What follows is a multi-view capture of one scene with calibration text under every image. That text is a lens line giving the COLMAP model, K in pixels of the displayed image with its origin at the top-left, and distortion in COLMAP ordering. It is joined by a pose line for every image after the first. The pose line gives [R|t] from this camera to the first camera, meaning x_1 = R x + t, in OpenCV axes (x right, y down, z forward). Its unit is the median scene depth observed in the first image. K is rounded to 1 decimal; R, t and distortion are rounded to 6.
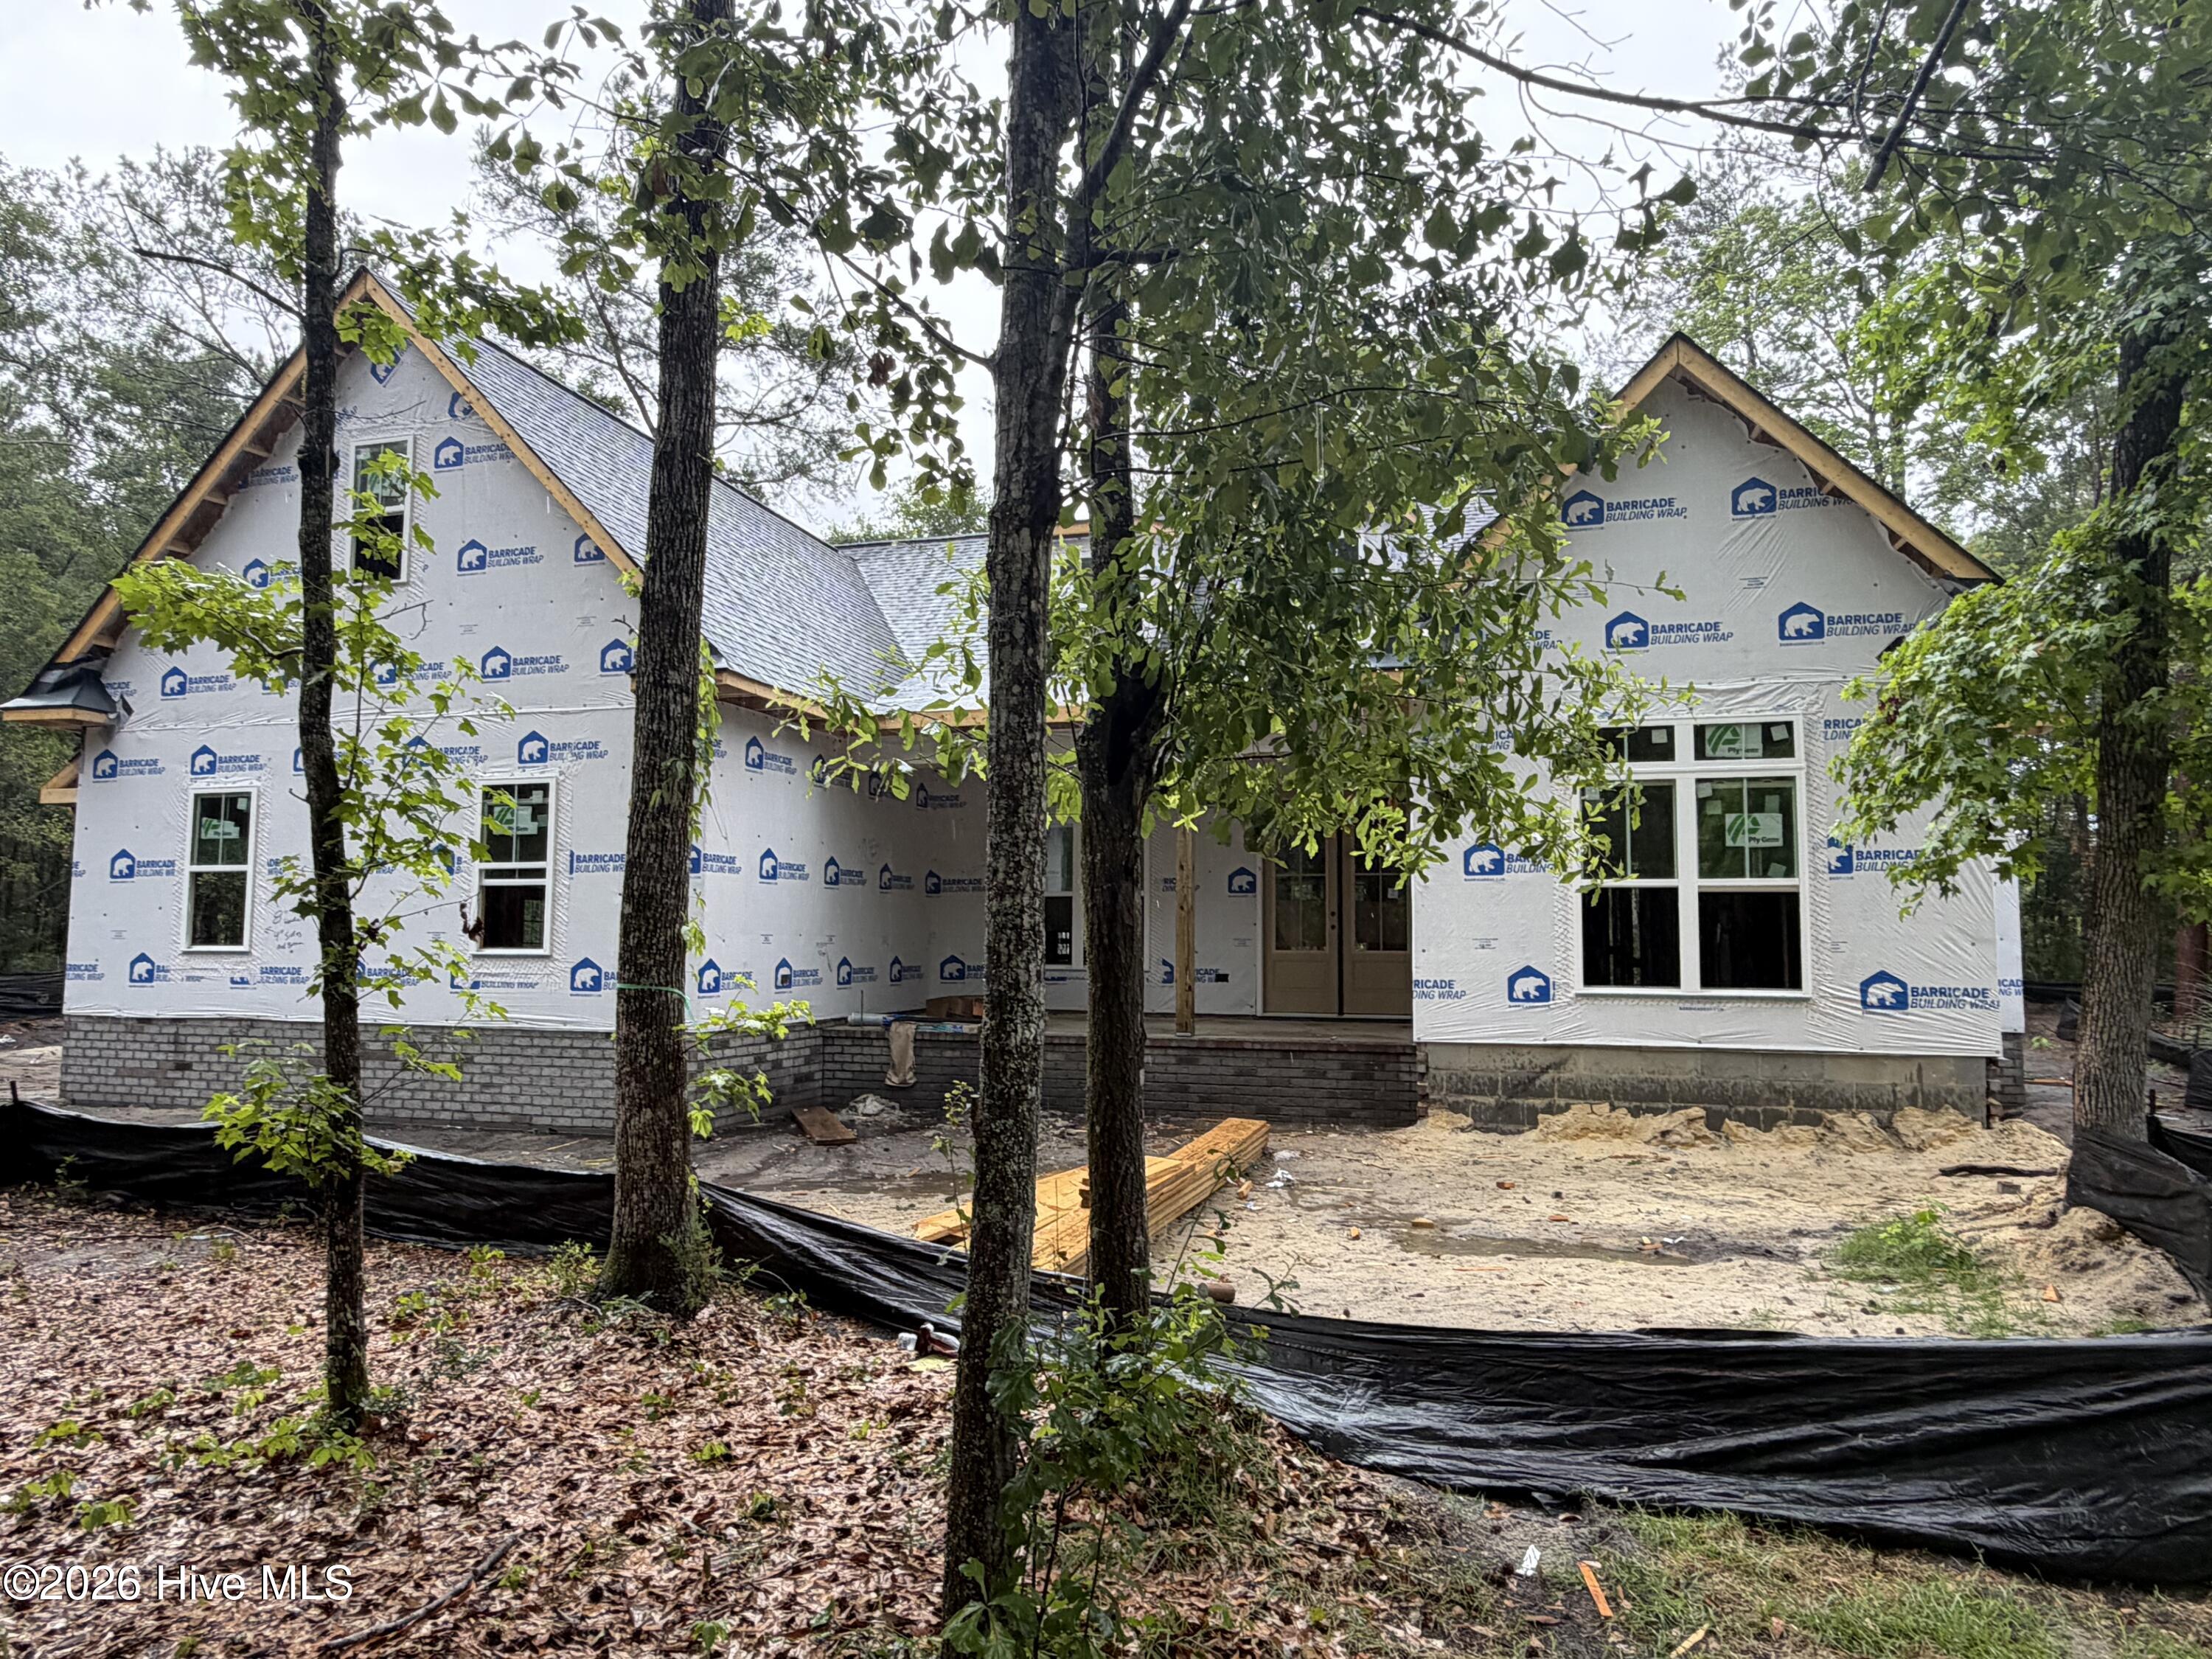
lens RADIAL K [[1400.2, 0, 1104.7], [0, 1400.2, 842.8], [0, 0, 1]] dist [-0.004745, 0.001204]
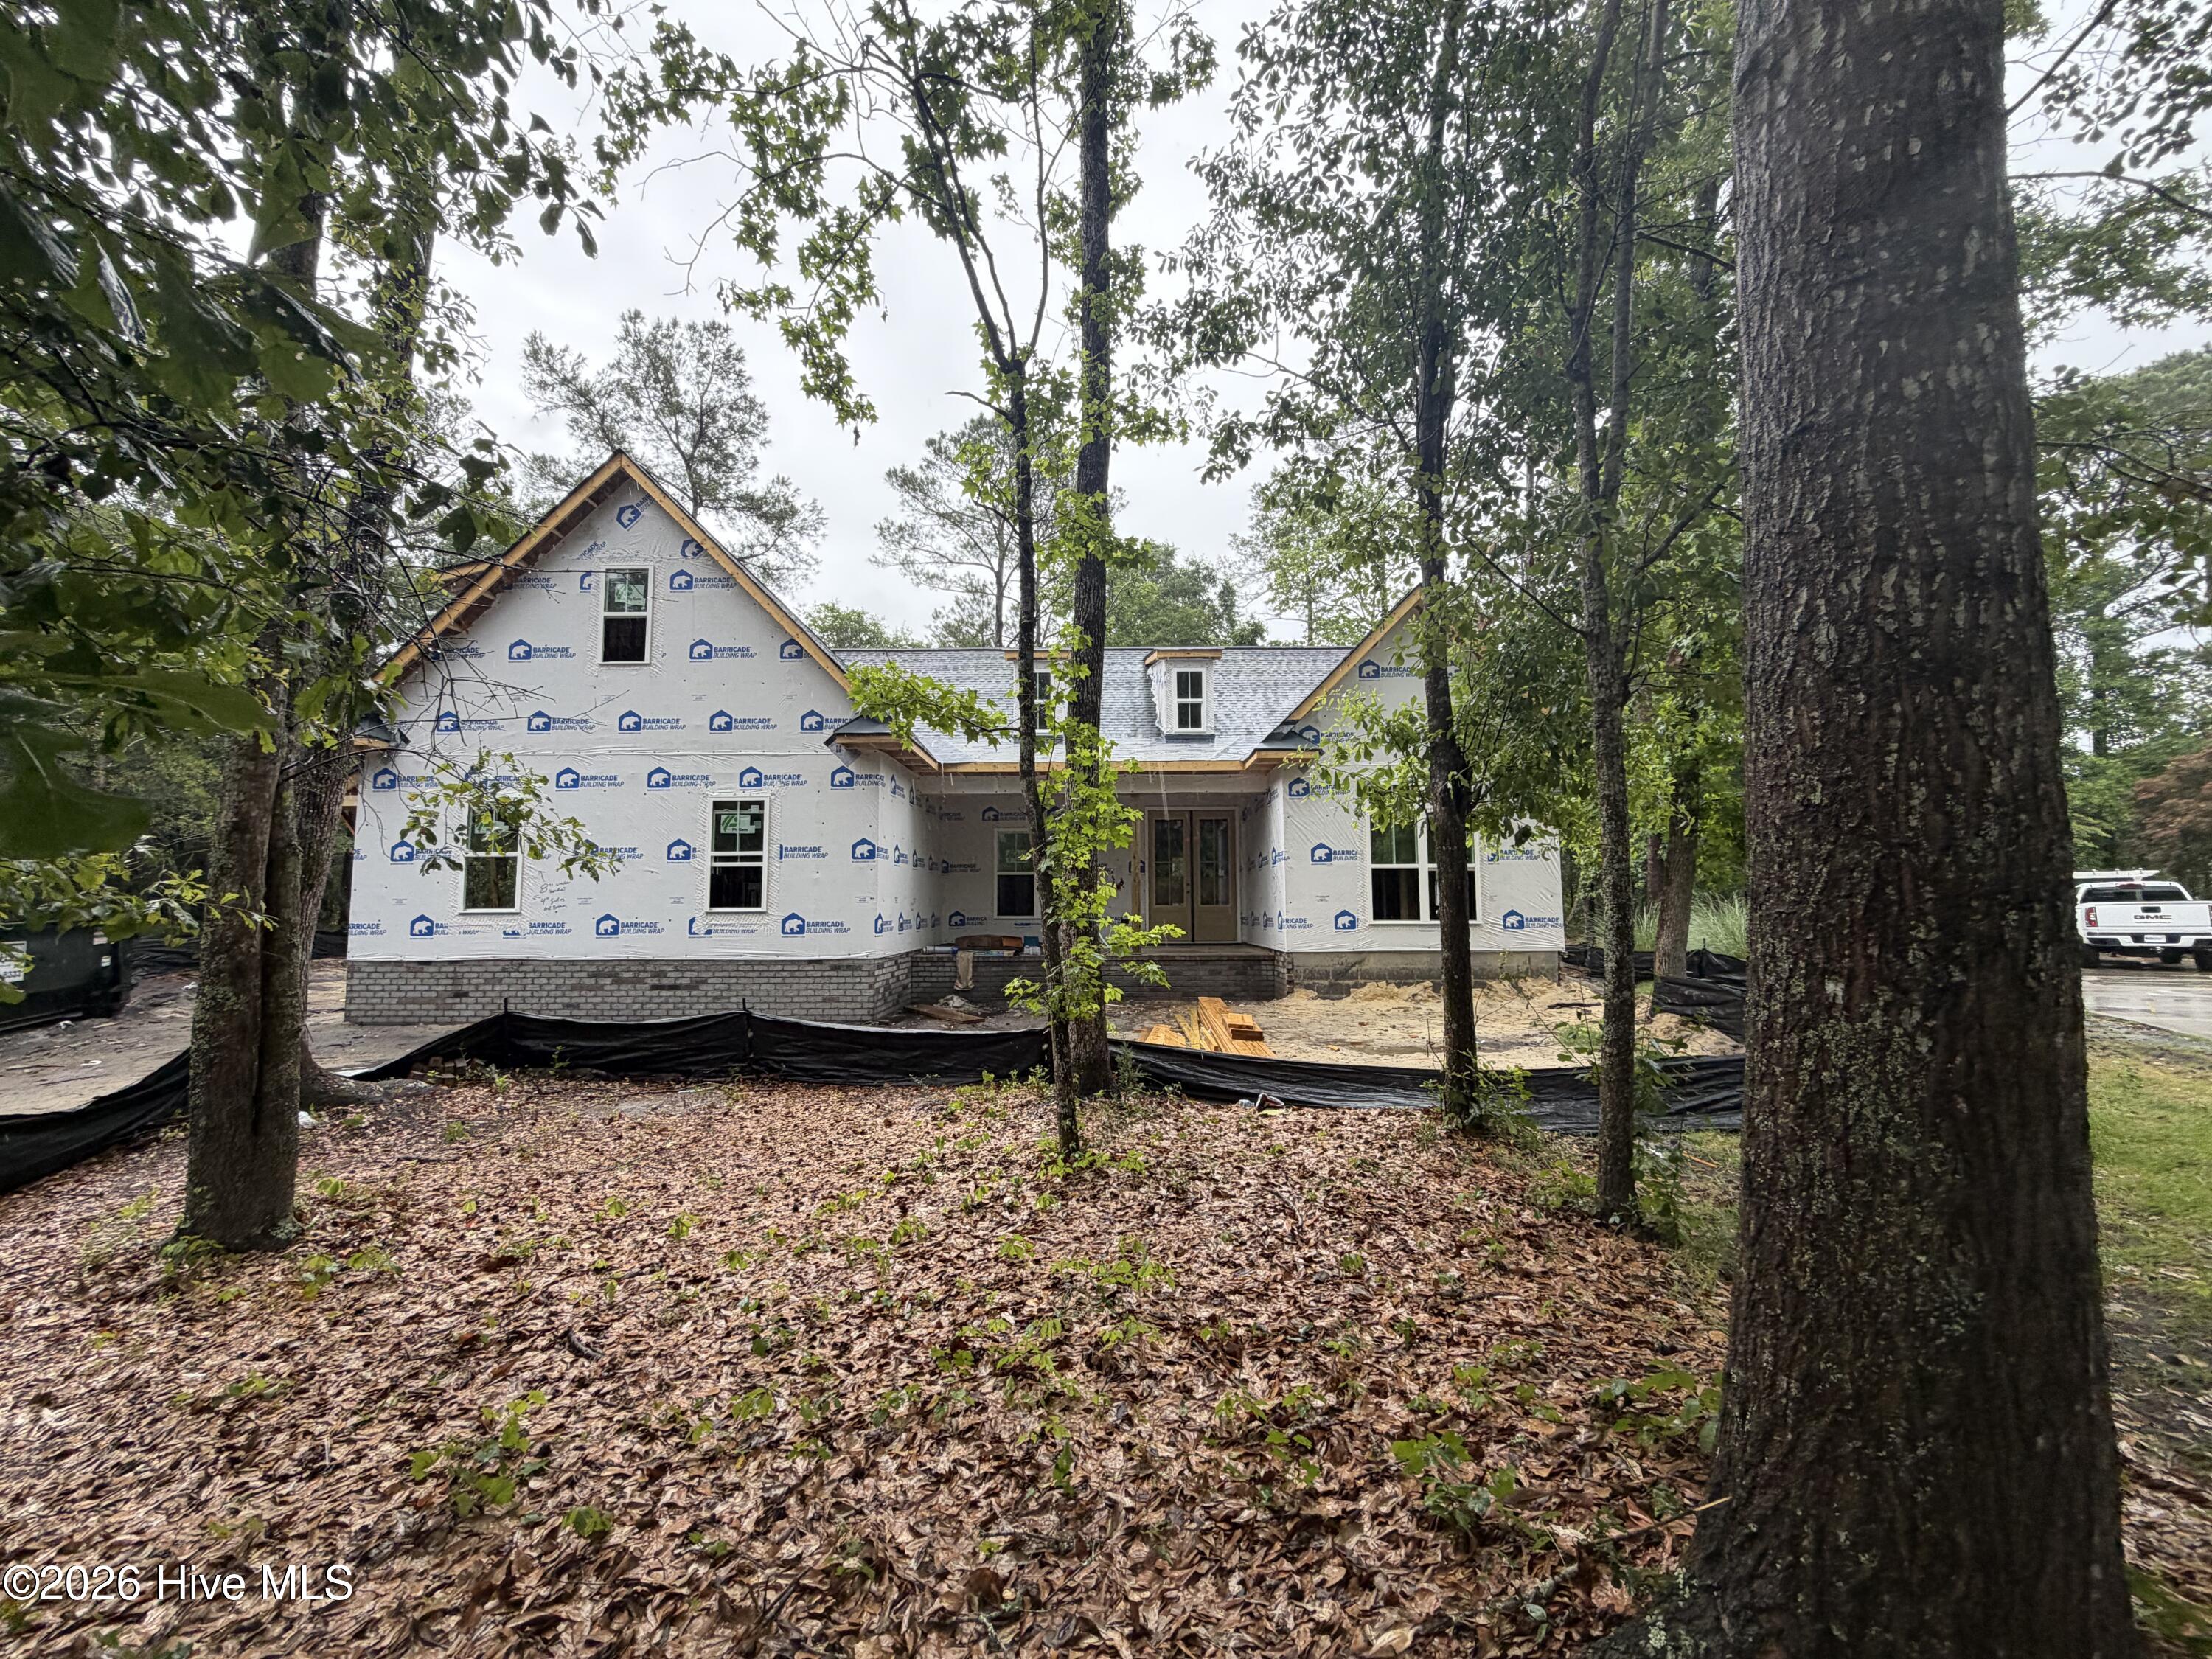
lens RADIAL K [[887.4, 0, 1098.3], [0, 887.4, 841.7], [0, 0, 1]] dist [-0.000486, 0.000371]
pose [[0.959809, 0.009495, 0.280492, -0.321844], [-0.009195, 0.999955, -0.002385, 0.001800], [-0.280502, -0.000290, 0.959853, -0.049389]]
